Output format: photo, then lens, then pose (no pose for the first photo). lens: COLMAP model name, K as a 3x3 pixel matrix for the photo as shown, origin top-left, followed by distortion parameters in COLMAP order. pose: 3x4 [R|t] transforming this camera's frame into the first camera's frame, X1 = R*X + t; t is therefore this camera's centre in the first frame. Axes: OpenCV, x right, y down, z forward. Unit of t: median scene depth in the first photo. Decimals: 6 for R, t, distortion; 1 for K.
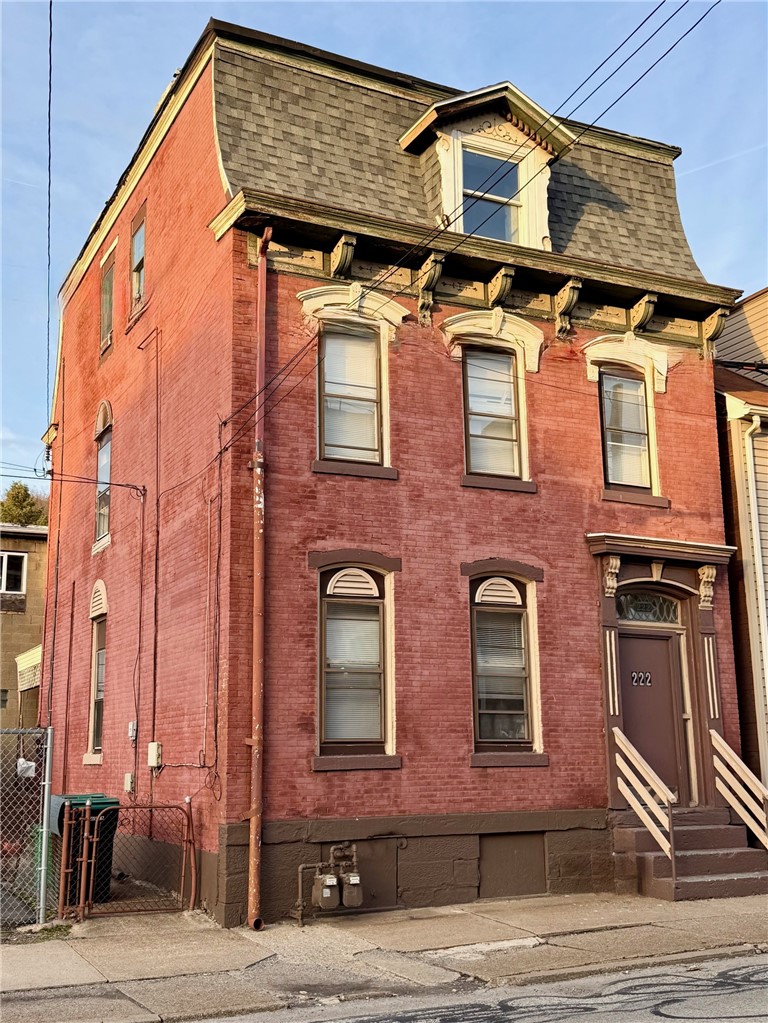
lens RADIAL K [[1159.6, 0, 383.2], [0, 1159.6, 510.1], [0, 0, 1]] dist [0.134294, 0.000000]
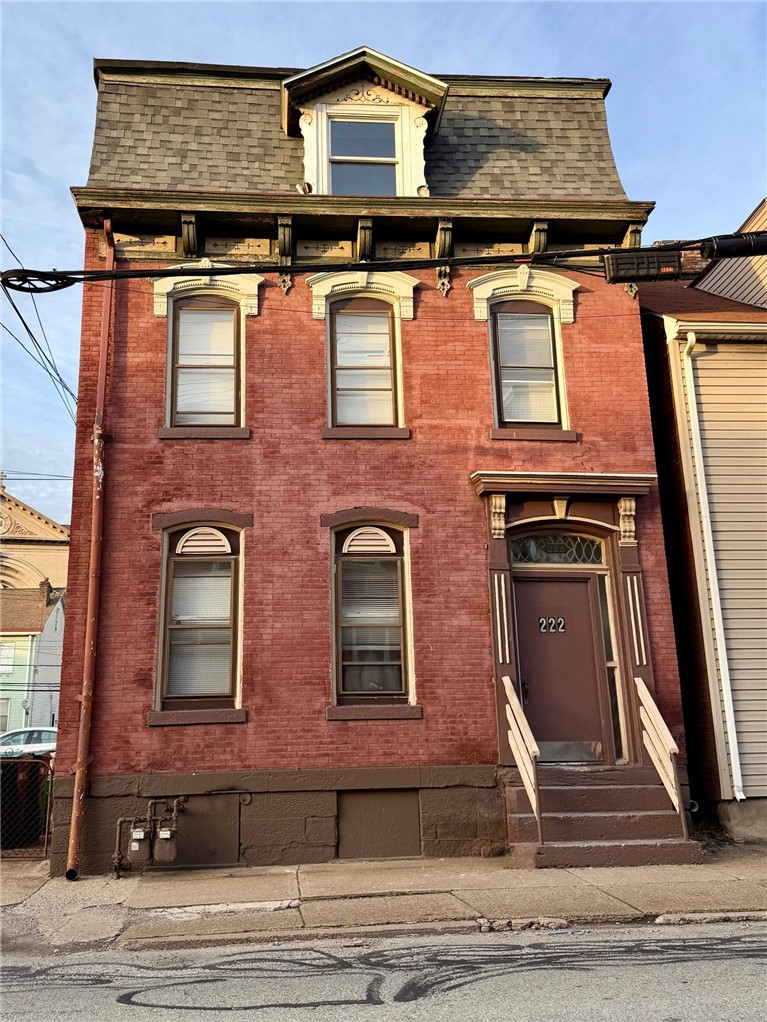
lens RADIAL K [[931.9, 0, 369.3], [0, 931.9, 485.0], [0, 0, 1]] dist [0.086275, 0.000000]
pose [[0.925839, -0.104251, -0.363254, 0.387905], [0.083417, 0.993865, -0.072624, 0.079774], [0.368596, 0.036936, 0.928856, 0.264659]]
